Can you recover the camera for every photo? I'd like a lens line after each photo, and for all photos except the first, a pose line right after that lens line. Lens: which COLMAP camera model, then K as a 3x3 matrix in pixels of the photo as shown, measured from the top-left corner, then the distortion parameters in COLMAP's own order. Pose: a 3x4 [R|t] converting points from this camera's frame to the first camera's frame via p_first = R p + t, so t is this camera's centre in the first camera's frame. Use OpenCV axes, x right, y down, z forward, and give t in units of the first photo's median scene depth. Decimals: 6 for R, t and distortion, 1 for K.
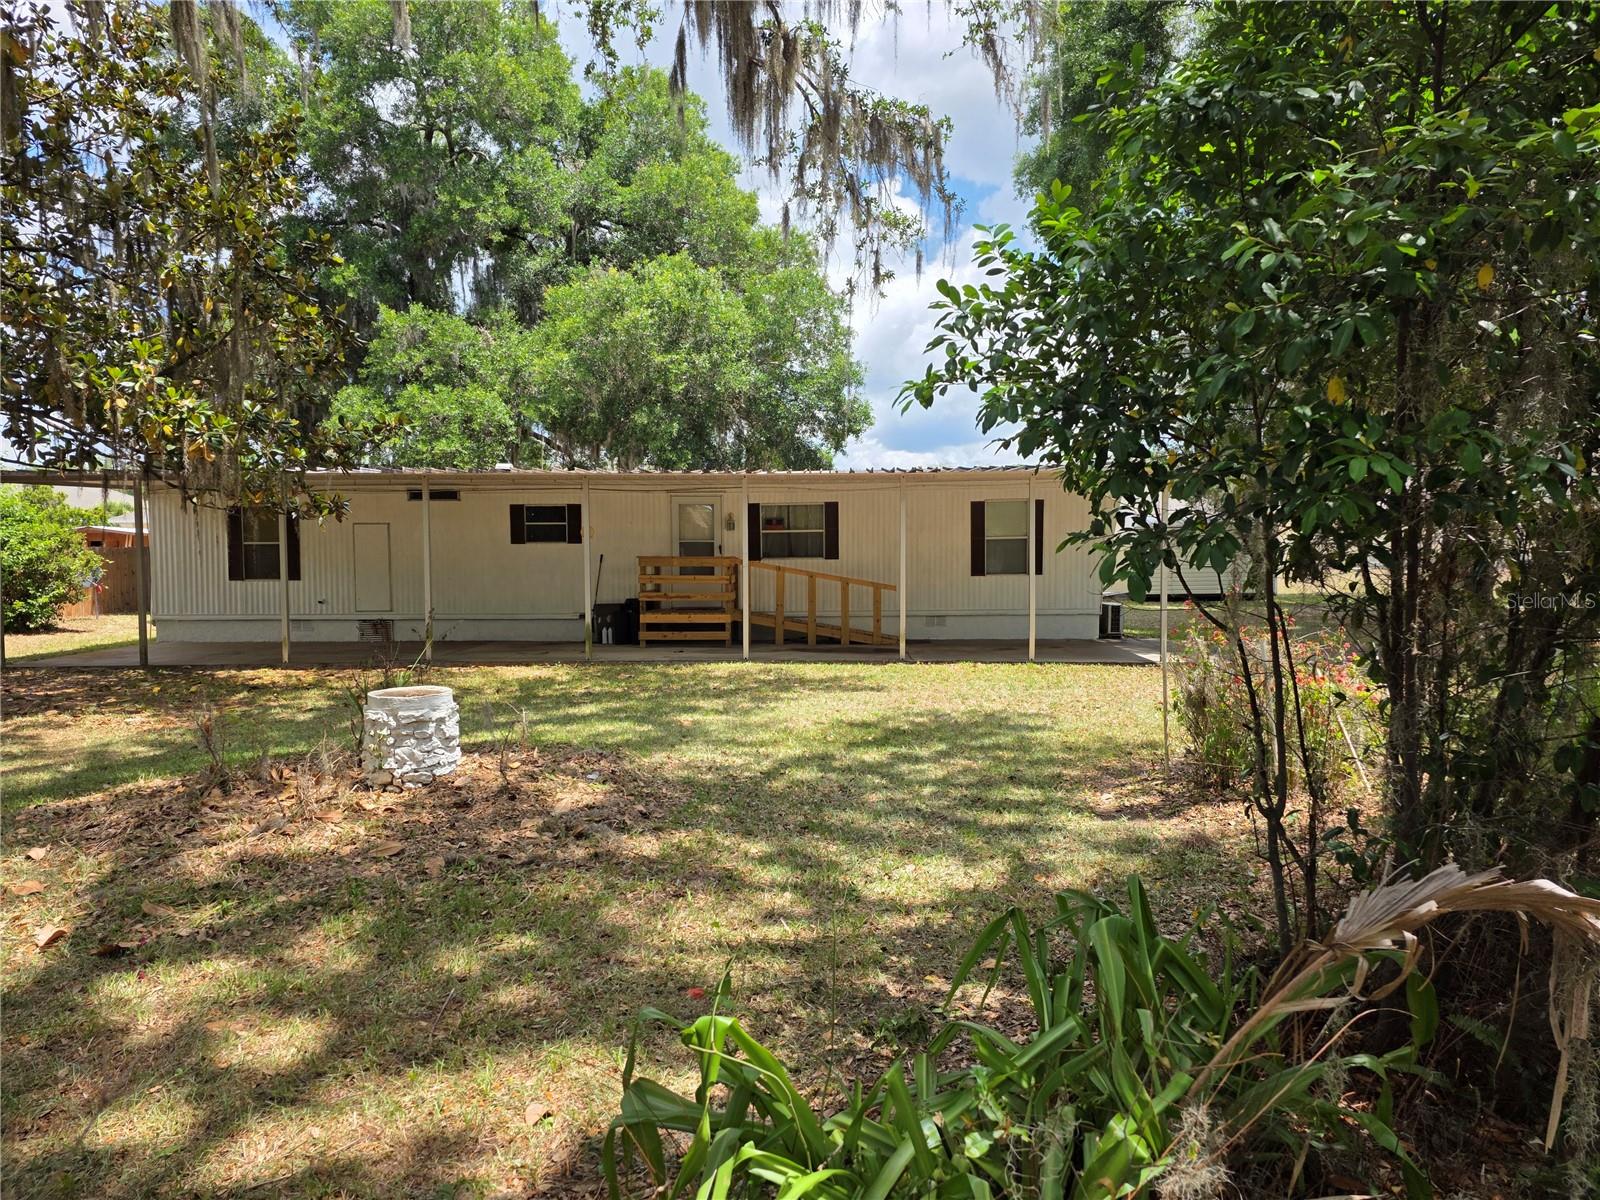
lens RADIAL K [[1072.5, 0, 802.5], [0, 1072.5, 613.2], [0, 0, 1]] dist [0.084082, -0.066583]
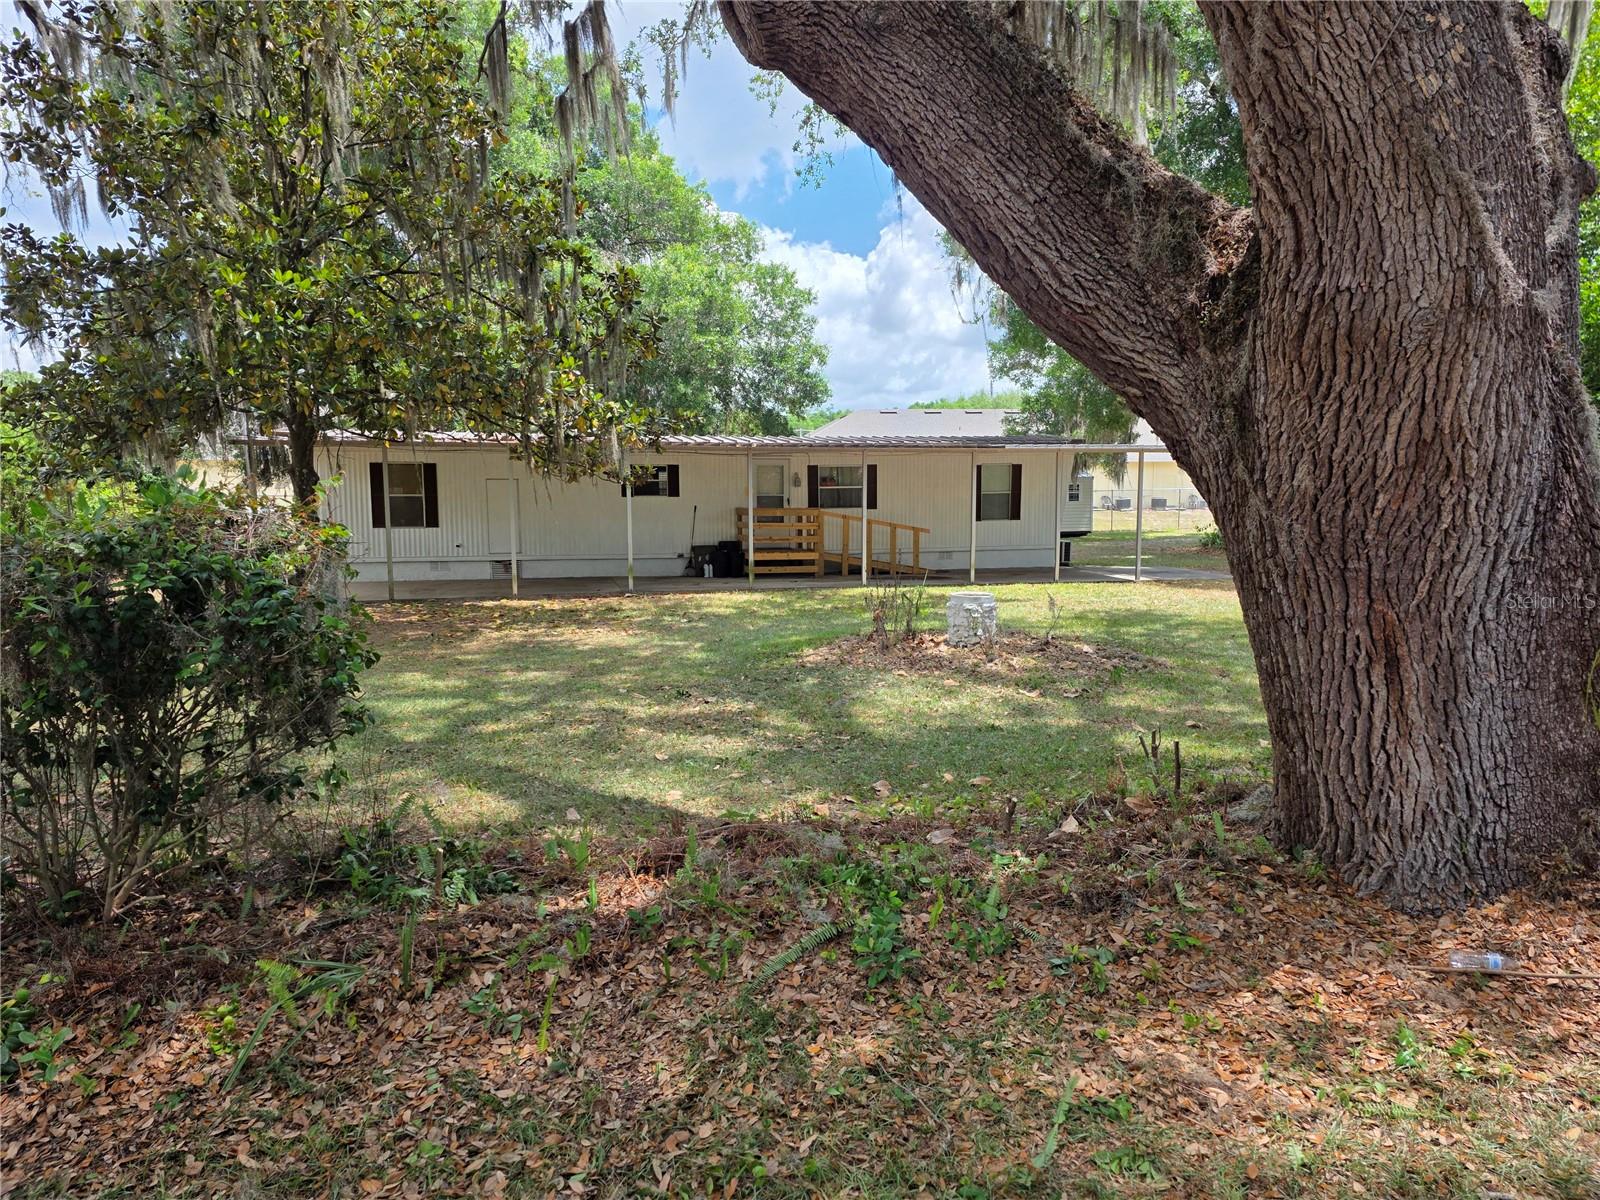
lens RADIAL K [[1072.5, 0, 792.2], [0, 1072.5, 602.5], [0, 0, 1]] dist [0.084082, -0.066583]
pose [[0.966334, -0.025585, 0.256017, -0.401293], [0.013632, 0.998737, 0.048357, -0.001279], [-0.256931, -0.043239, 0.965462, -0.234968]]
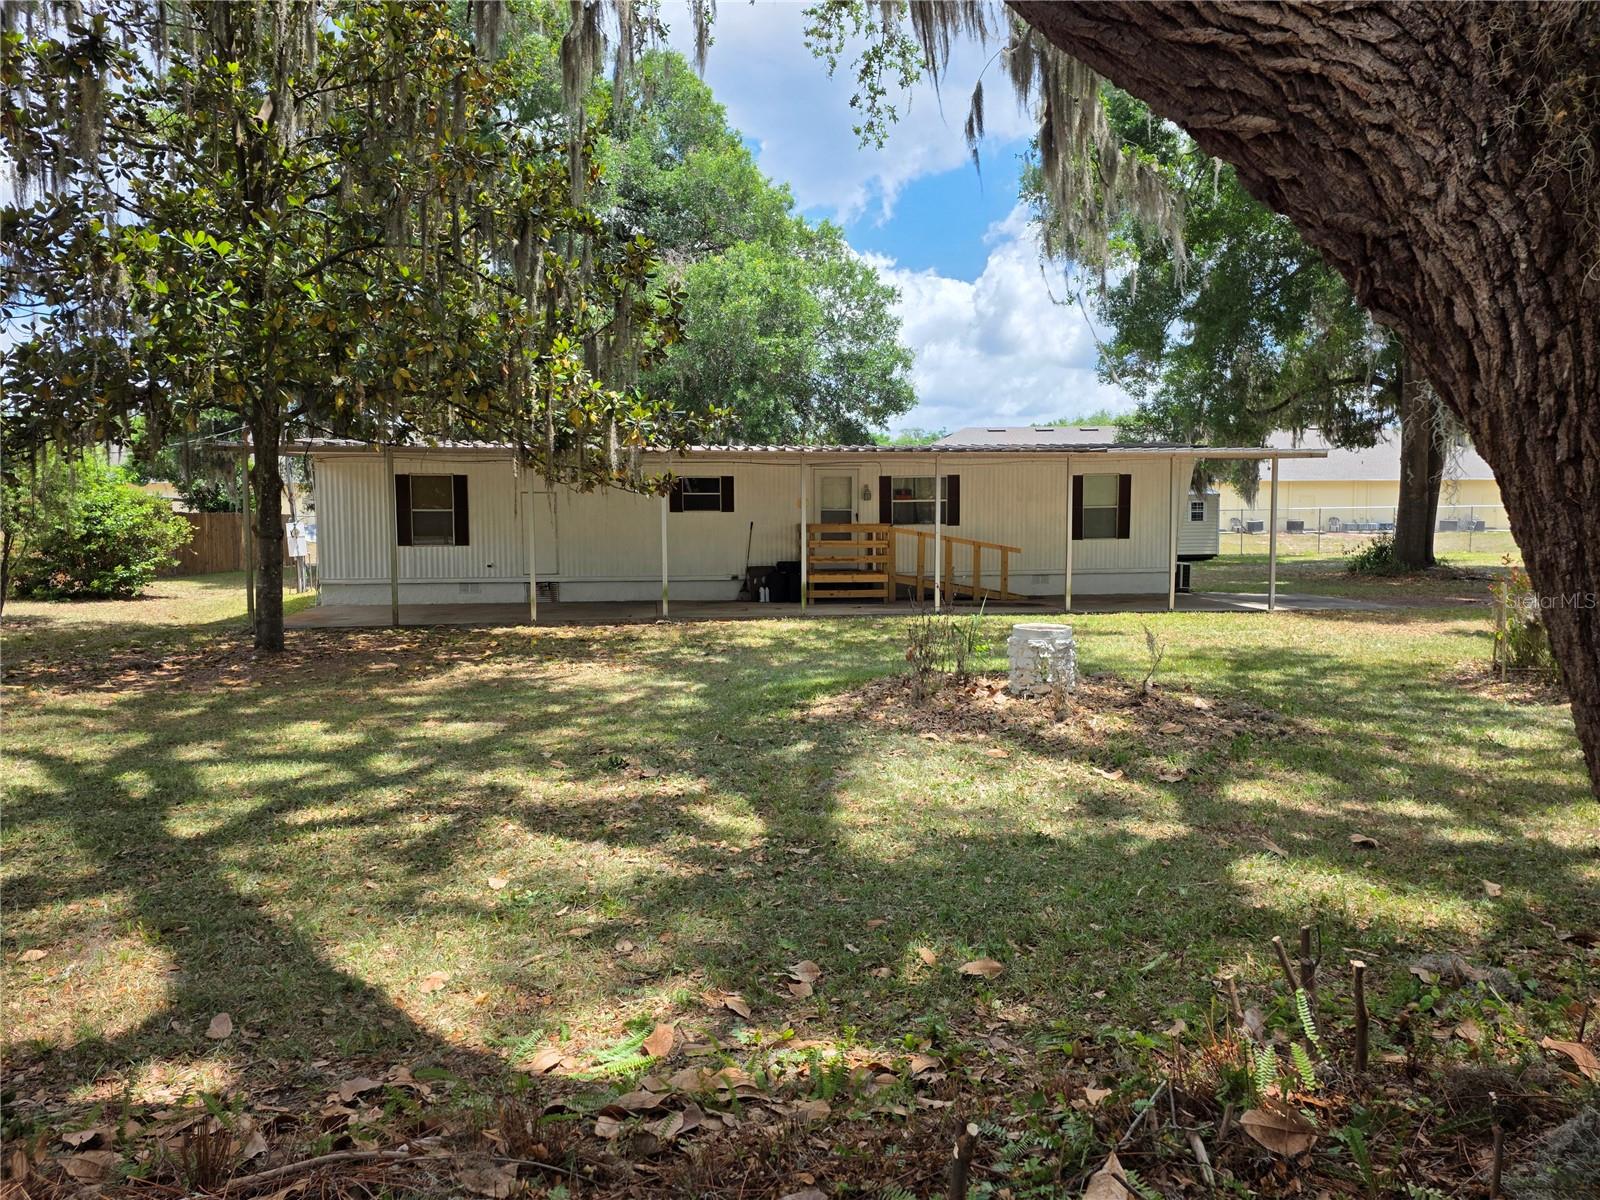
lens RADIAL K [[1072.5, 0, 802.0], [0, 1072.5, 589.5], [0, 0, 1]] dist [0.084082, -0.066583]
pose [[0.987087, -0.010202, 0.159857, -0.313873], [0.008472, 0.999898, 0.011499, 0.003010], [-0.159958, -0.009997, 0.987073, -0.099150]]
